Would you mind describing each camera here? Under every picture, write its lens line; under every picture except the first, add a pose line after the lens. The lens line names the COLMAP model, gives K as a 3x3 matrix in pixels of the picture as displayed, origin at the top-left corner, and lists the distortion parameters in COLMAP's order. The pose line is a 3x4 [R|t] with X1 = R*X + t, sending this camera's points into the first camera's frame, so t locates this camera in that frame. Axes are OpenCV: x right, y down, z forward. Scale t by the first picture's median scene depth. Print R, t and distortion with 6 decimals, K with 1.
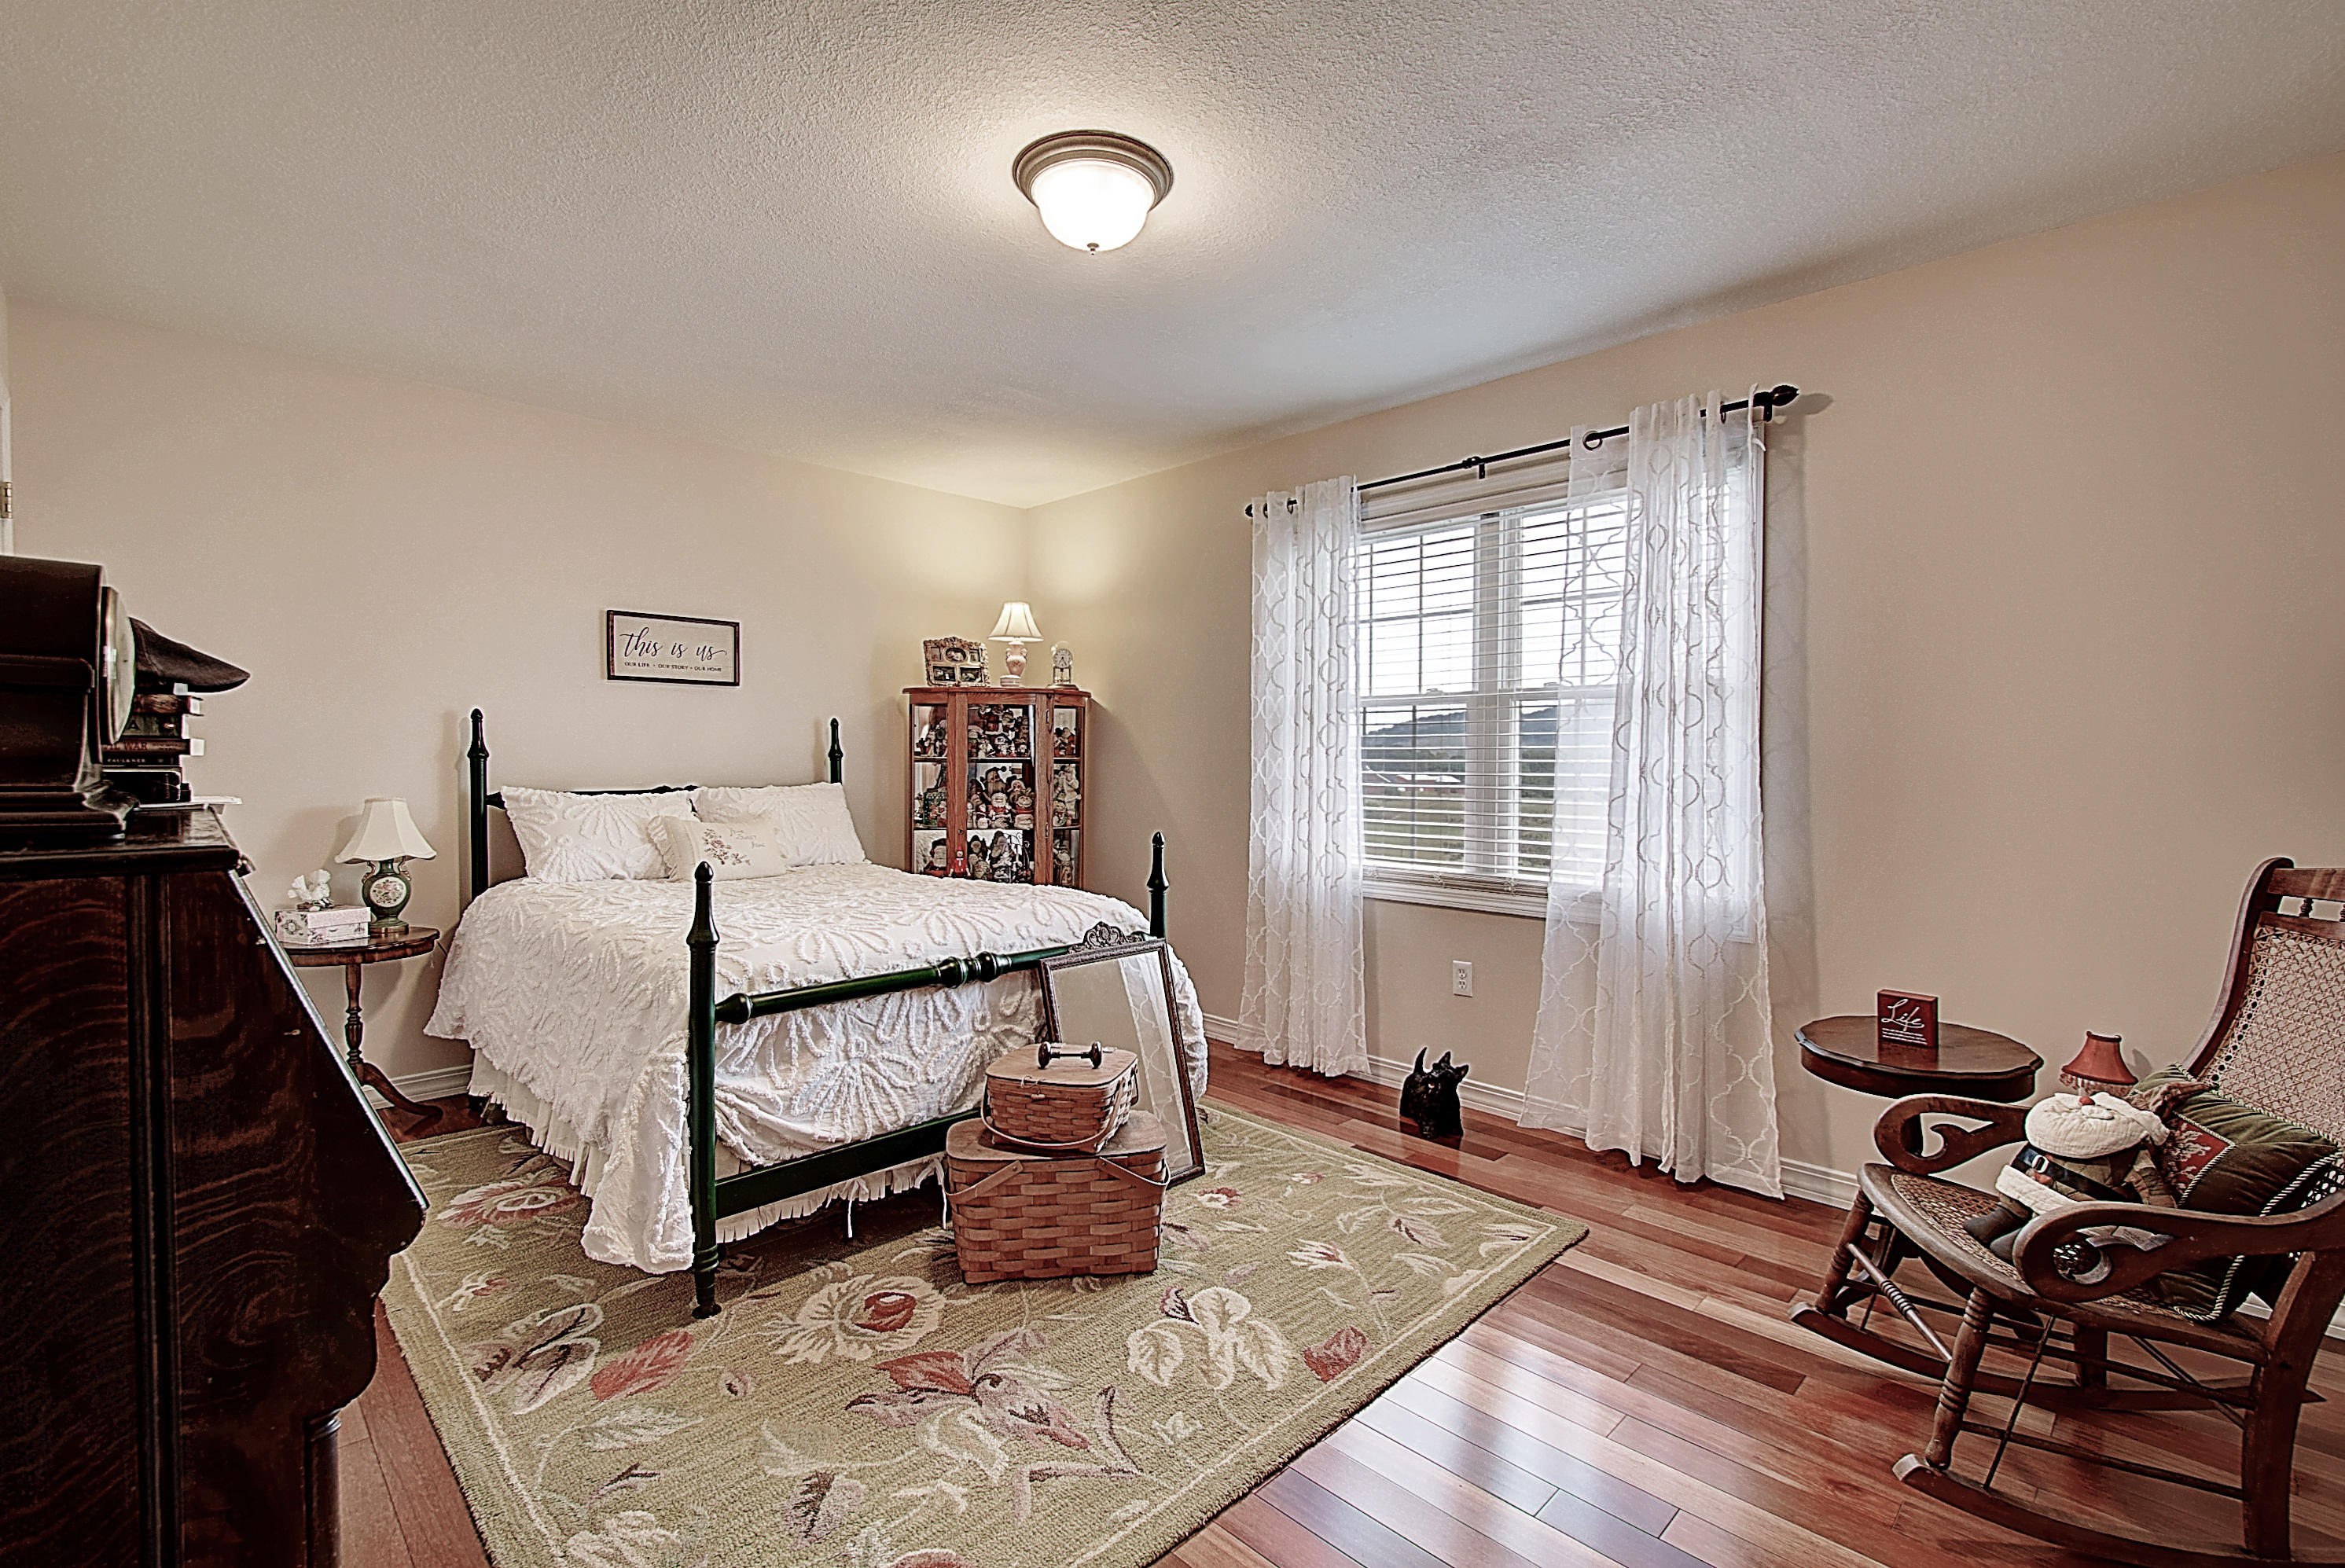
lens RADIAL K [[1045.4, 0, 1175.3], [0, 1045.4, 781.9], [0, 0, 1]] dist [-0.003582, -0.003809]
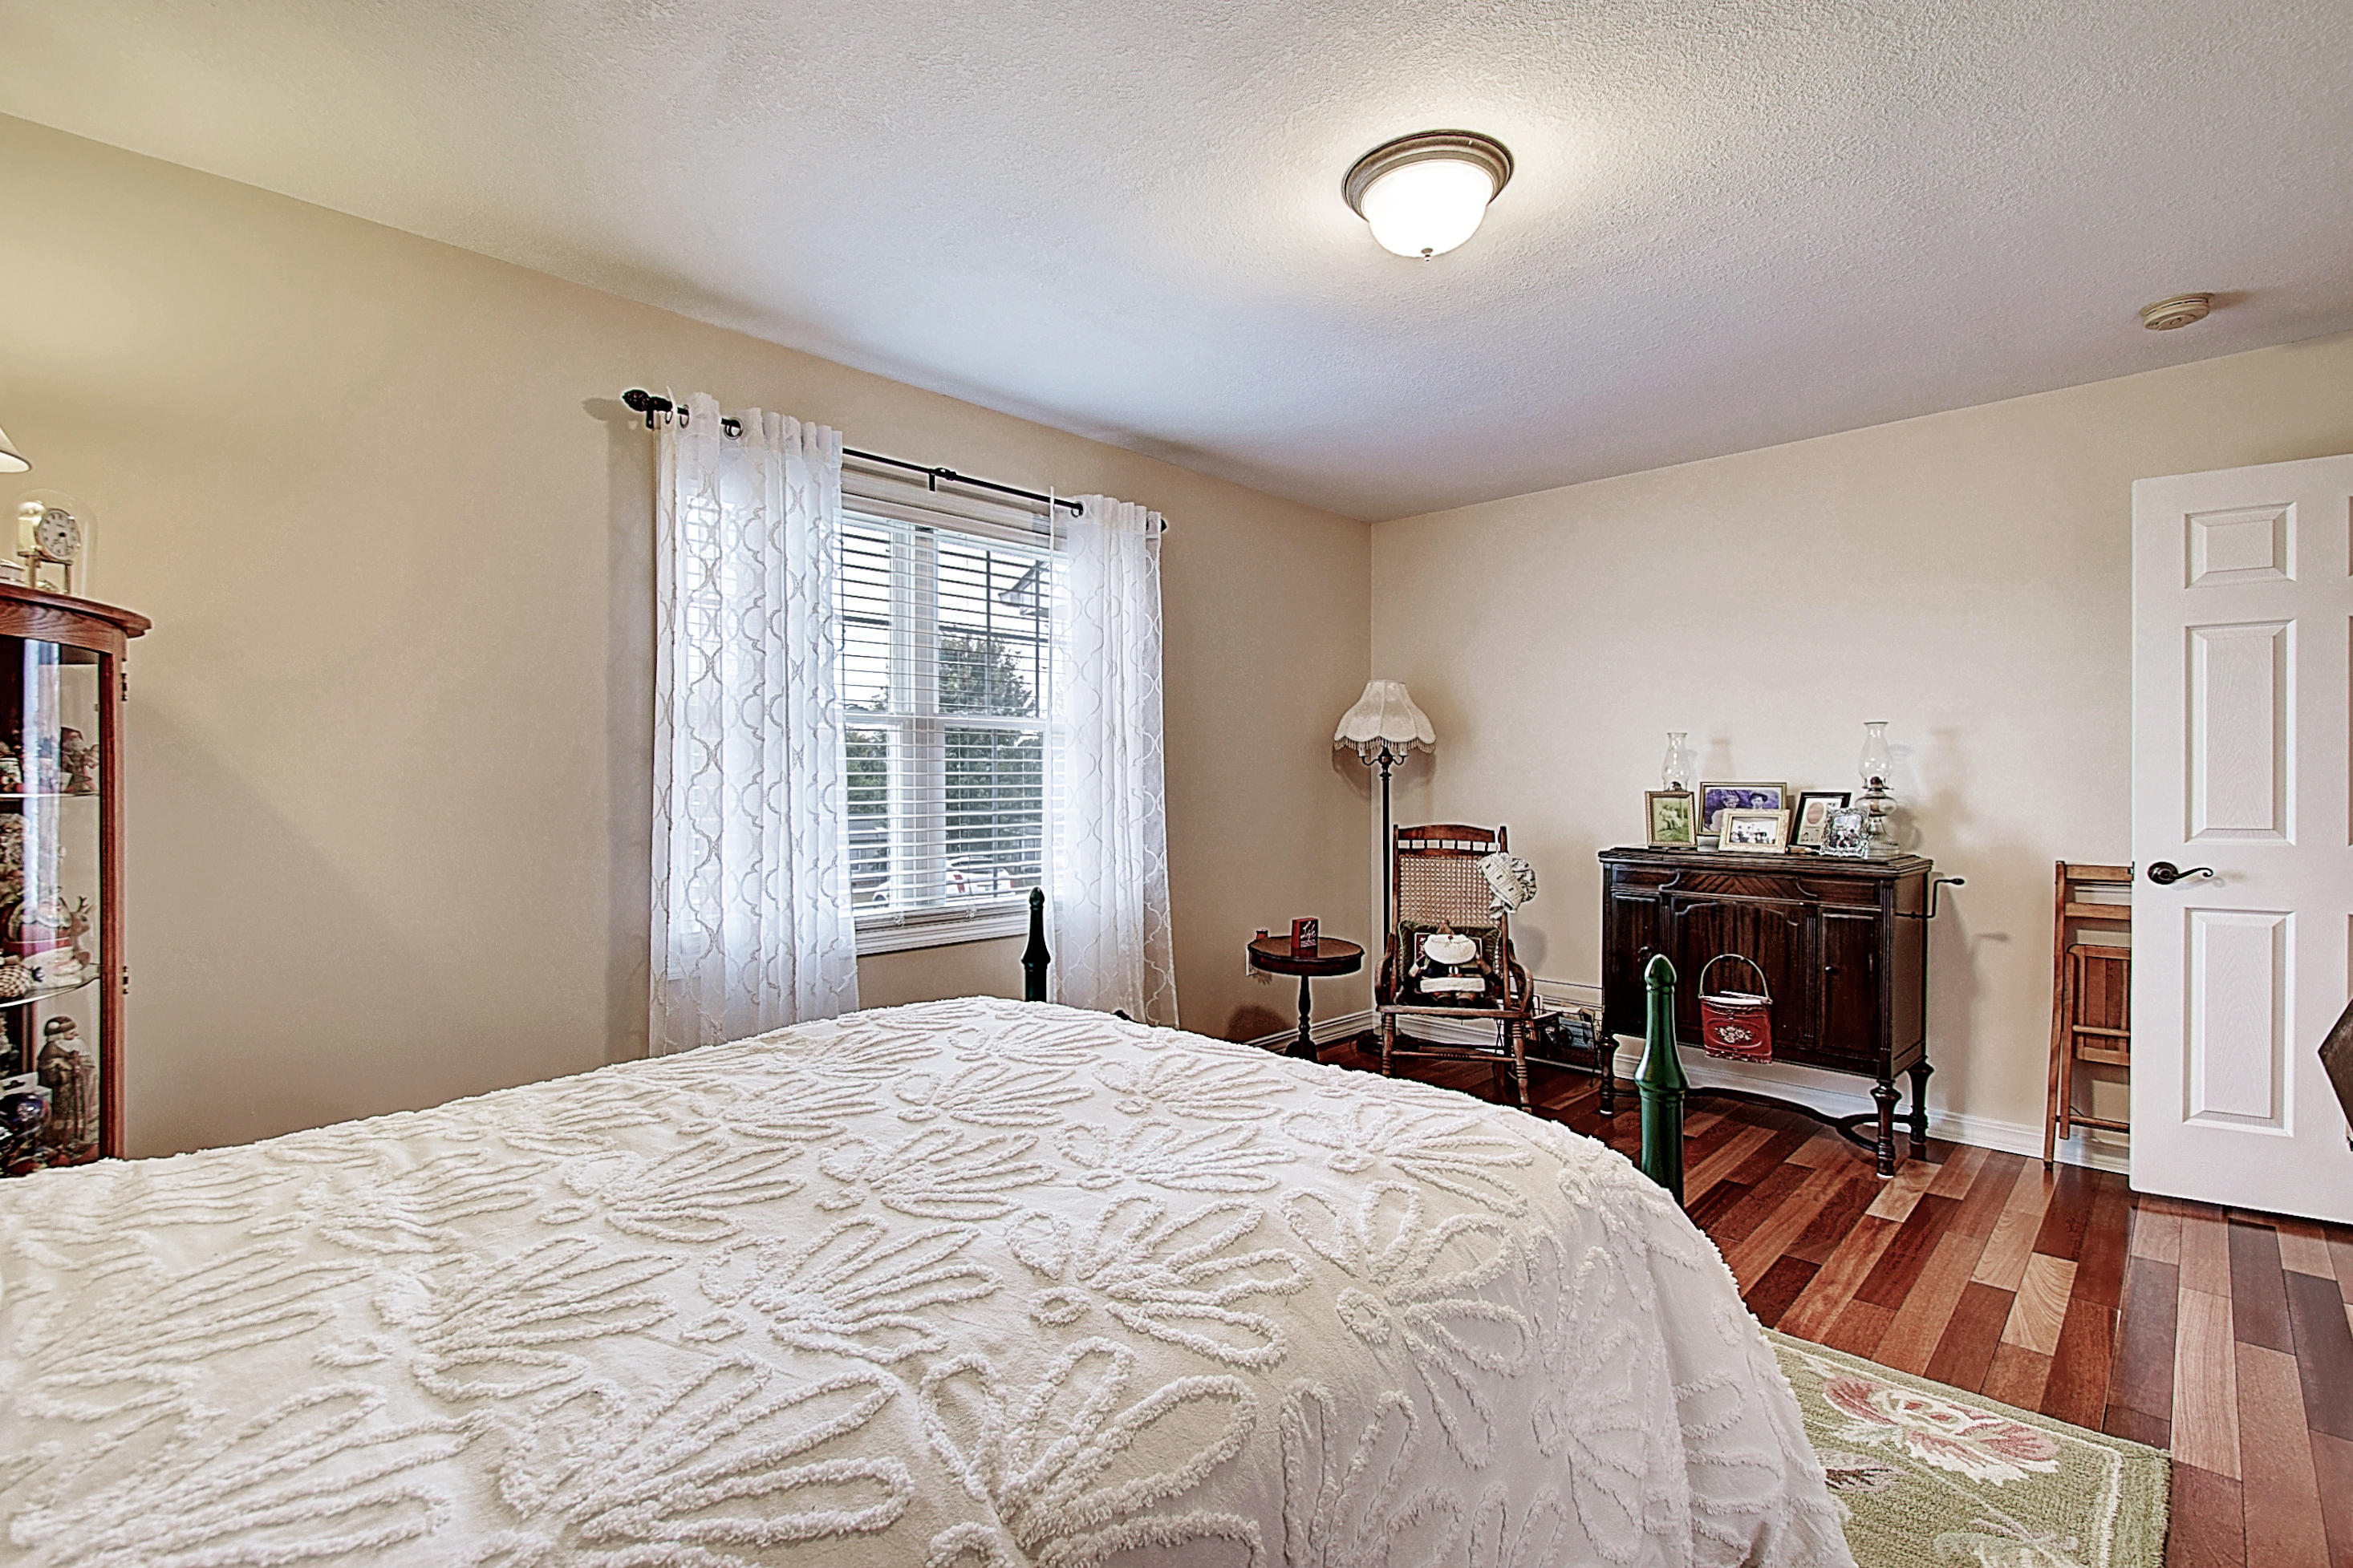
lens RADIAL K [[1038.0, 0, 1179.7], [0, 1038.0, 776.3], [0, 0, 1]] dist [-0.008403, -0.000958]
pose [[-0.008404, -0.006695, 0.999942, -0.644264], [0.010186, 0.999925, 0.006781, -0.034092], [-0.999913, 0.010242, -0.008335, 0.774570]]
